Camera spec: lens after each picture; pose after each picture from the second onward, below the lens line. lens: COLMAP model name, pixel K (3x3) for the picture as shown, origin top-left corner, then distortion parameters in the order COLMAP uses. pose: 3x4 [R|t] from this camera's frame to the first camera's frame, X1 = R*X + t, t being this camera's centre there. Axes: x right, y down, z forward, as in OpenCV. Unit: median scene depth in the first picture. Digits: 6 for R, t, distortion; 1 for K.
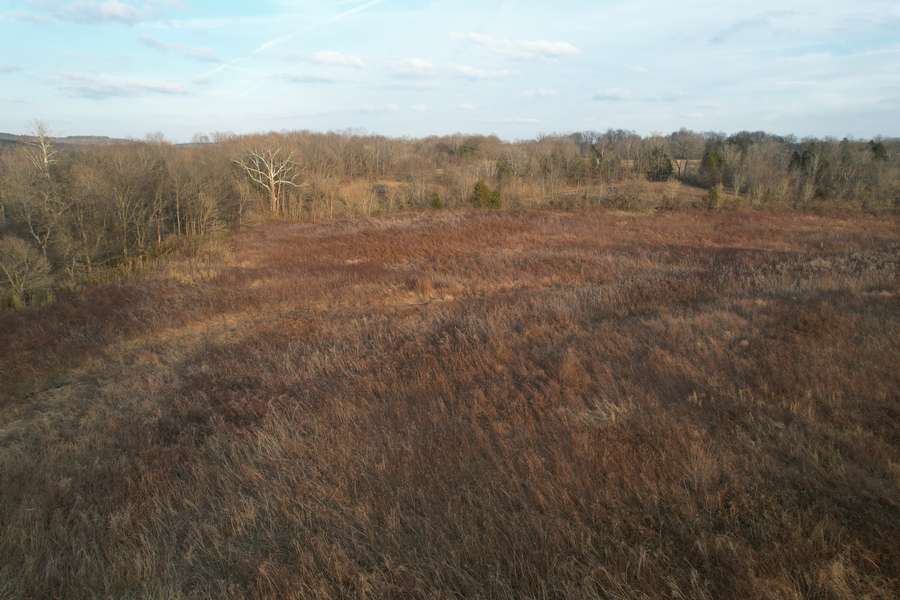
lens RADIAL K [[564.9, 0, 451.9], [0, 564.9, 314.0], [0, 0, 1]] dist [-0.080071, 0.066299]
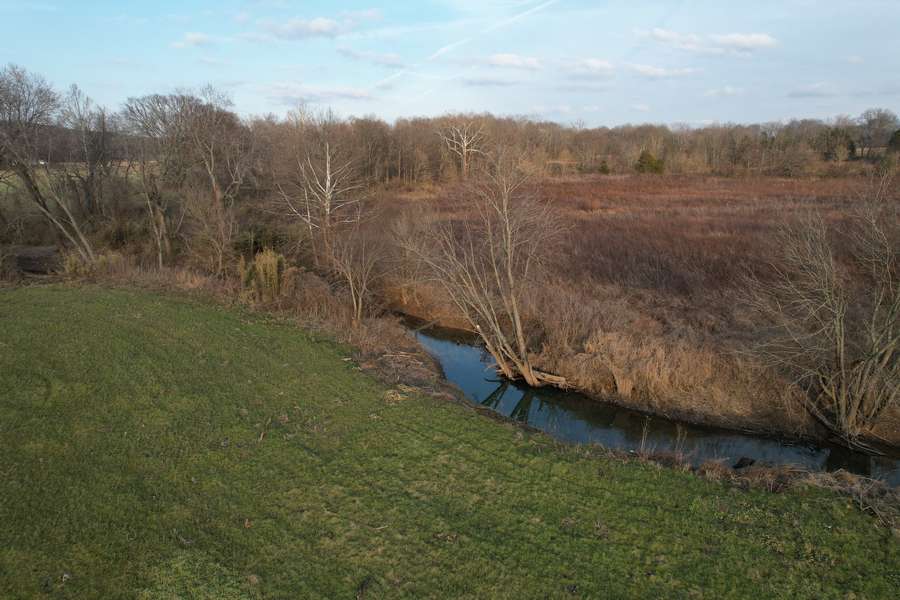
lens RADIAL K [[561.2, 0, 454.9], [0, 561.2, 298.7], [0, 0, 1]] dist [-0.078944, 0.063353]
pose [[0.960849, 0.070561, -0.267938, 0.001763], [-0.076735, 0.996972, -0.012628, 0.100593], [0.266236, 0.032694, 0.963353, -0.152208]]
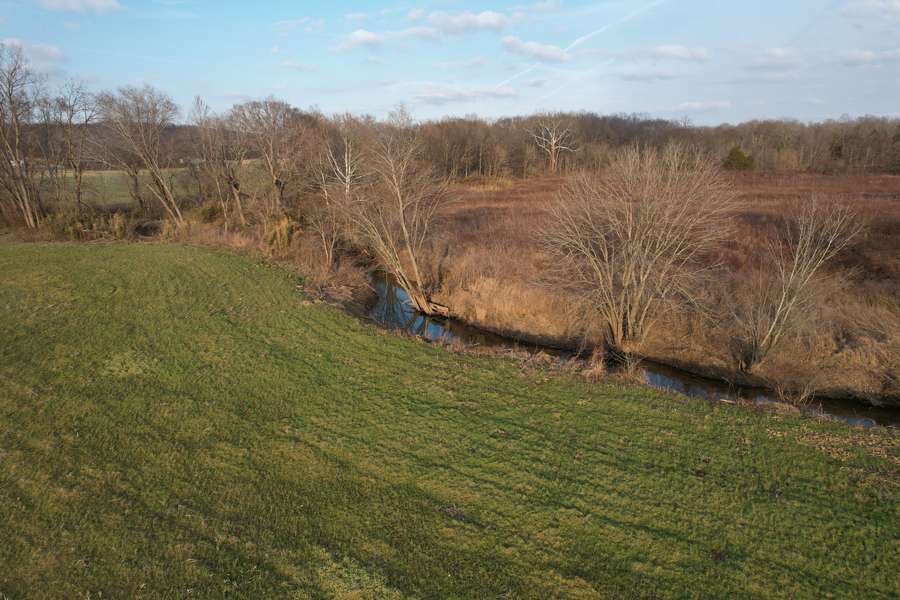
lens RADIAL K [[561.2, 0, 454.9], [0, 561.2, 298.7], [0, 0, 1]] dist [-0.078944, 0.063353]
pose [[0.877466, 0.117503, -0.465022, 0.103502], [-0.127185, 0.991822, 0.010627, 0.113927], [0.462468, 0.049819, 0.885235, -0.181649]]
